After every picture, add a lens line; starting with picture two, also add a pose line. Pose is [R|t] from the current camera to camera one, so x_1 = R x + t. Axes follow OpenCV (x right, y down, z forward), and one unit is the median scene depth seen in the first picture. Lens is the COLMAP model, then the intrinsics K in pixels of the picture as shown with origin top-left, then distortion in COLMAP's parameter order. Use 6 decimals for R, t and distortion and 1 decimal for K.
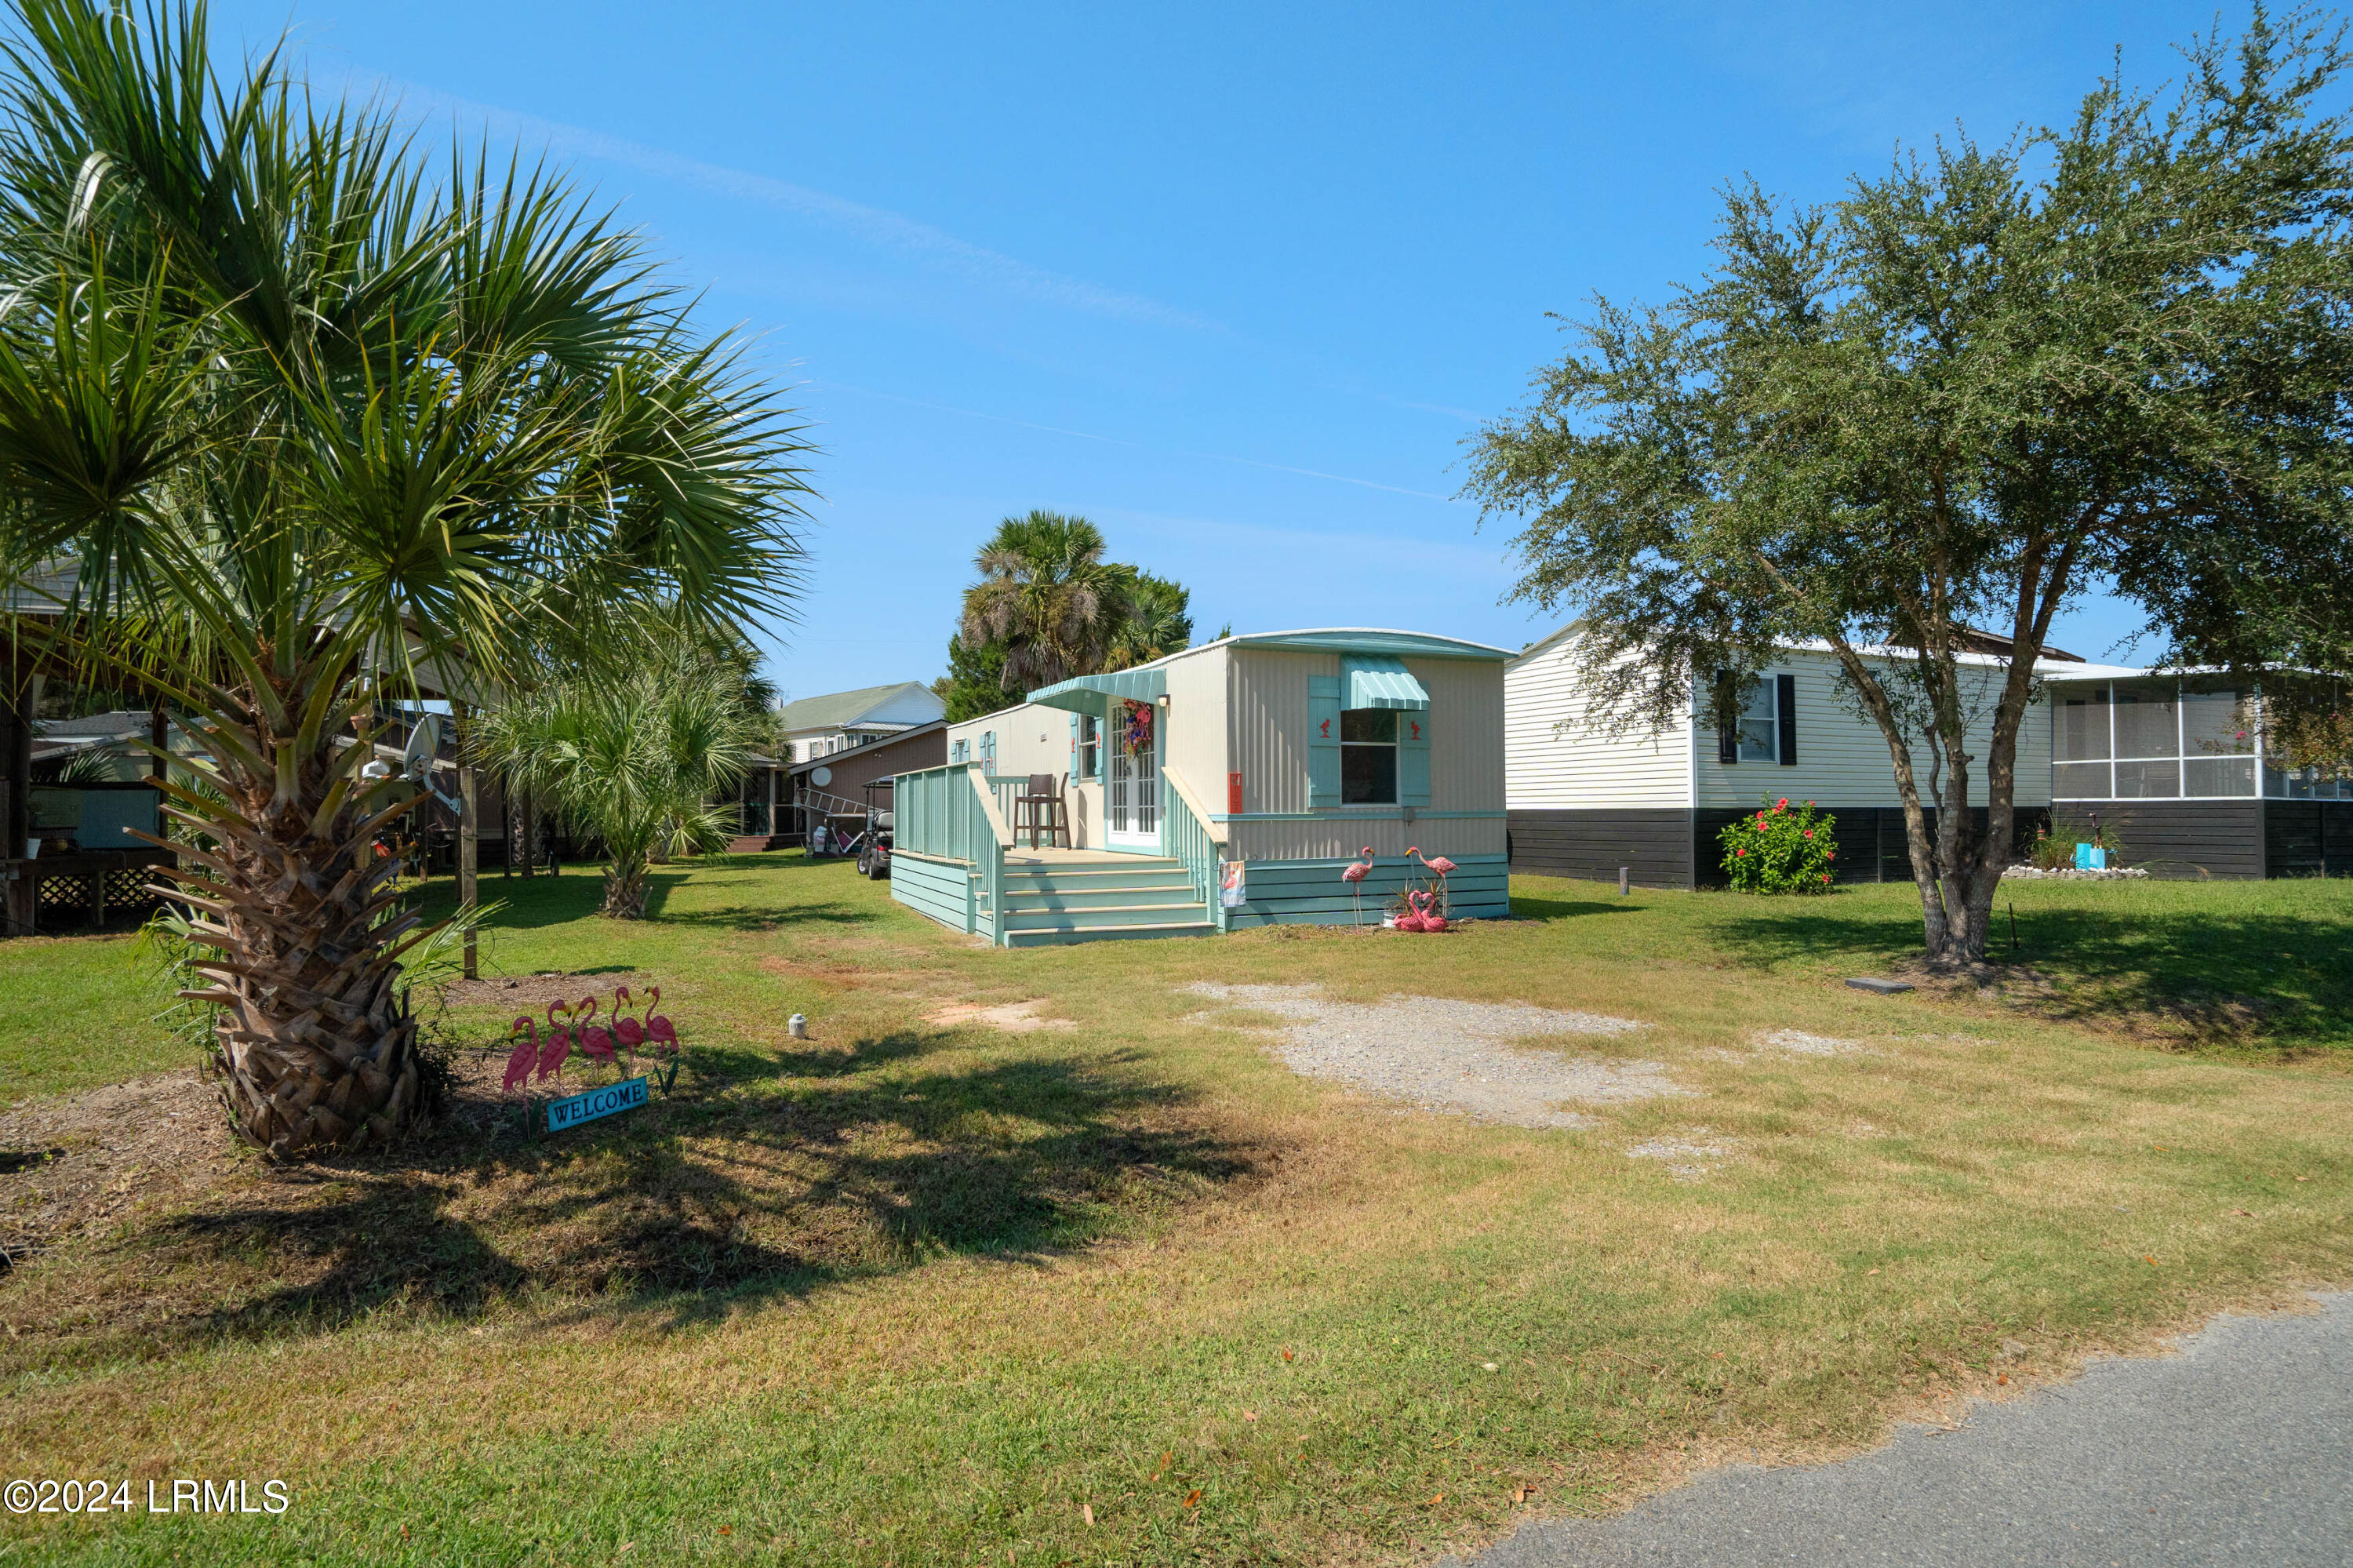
lens RADIAL K [[1167.7, 0, 1169.7], [0, 1167.7, 813.3], [0, 0, 1]] dist [-0.044316, 0.023873]
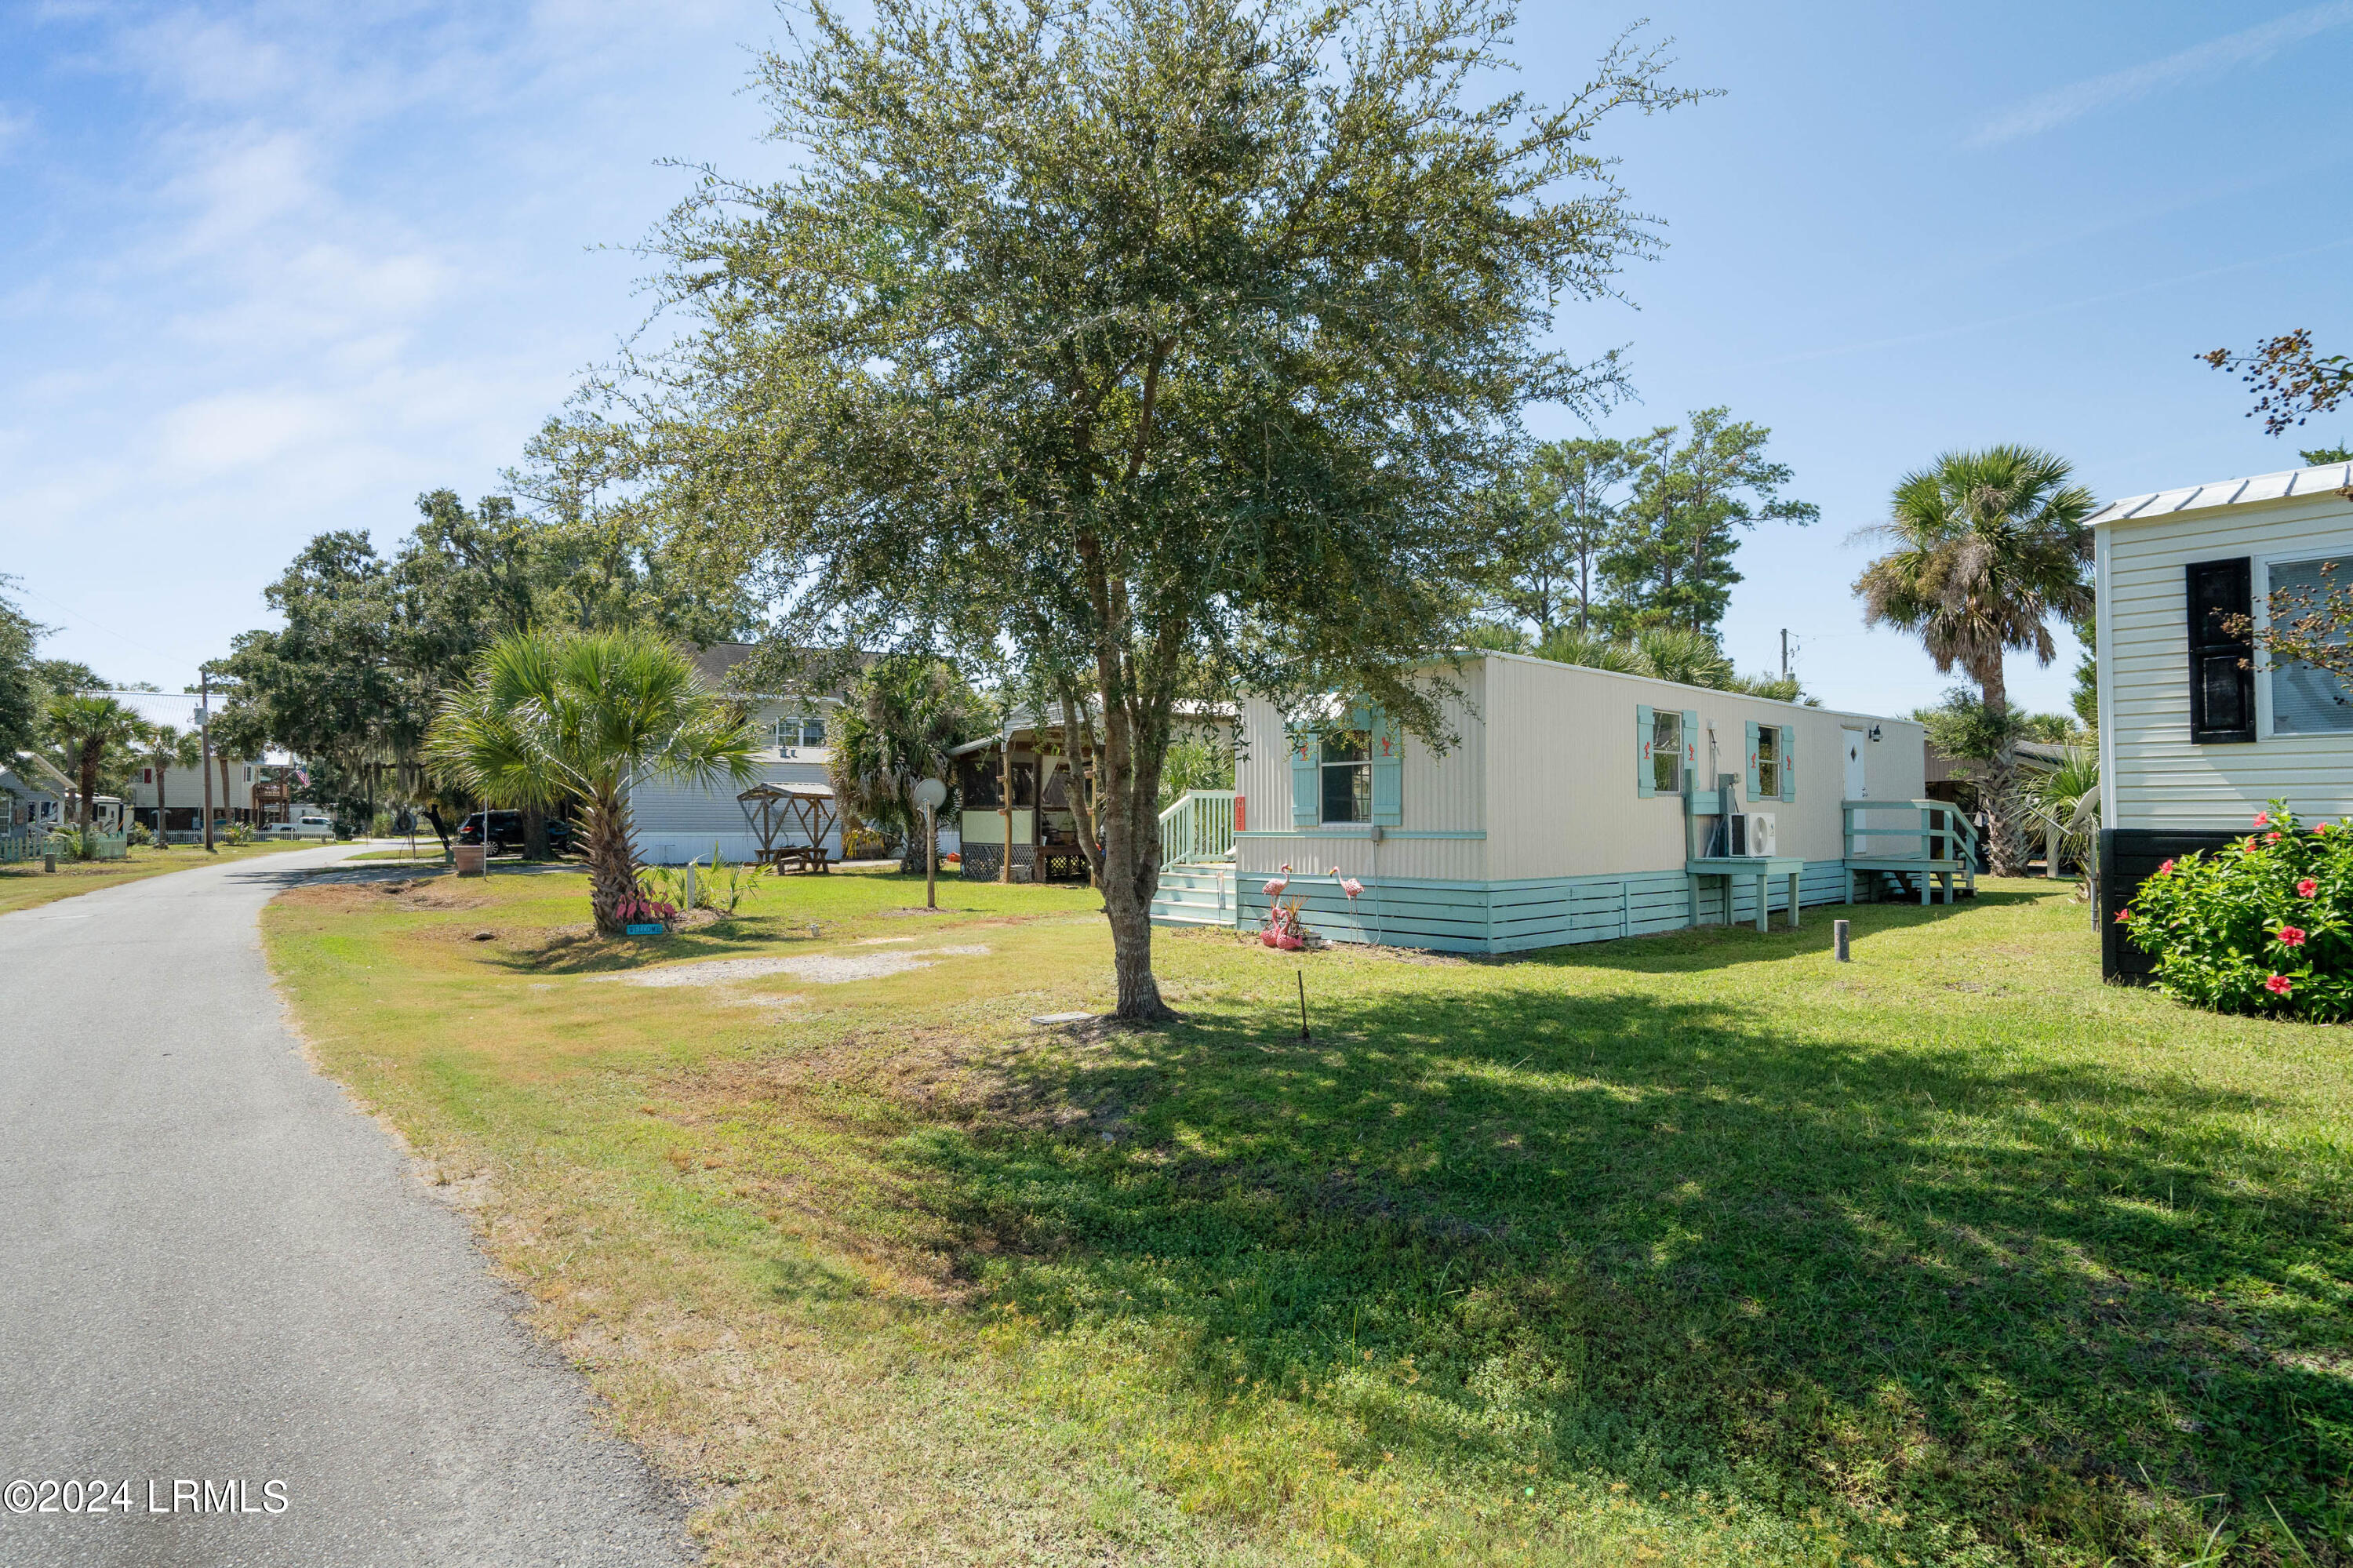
lens RADIAL K [[1167.7, 0, 1169.7], [0, 1167.7, 813.3], [0, 0, 1]] dist [-0.044316, 0.023873]
pose [[0.325733, -0.002650, -0.945458, 0.853673], [-0.002635, 0.999990, -0.003710, -0.009494], [0.945458, 0.003700, 0.325722, 0.417768]]
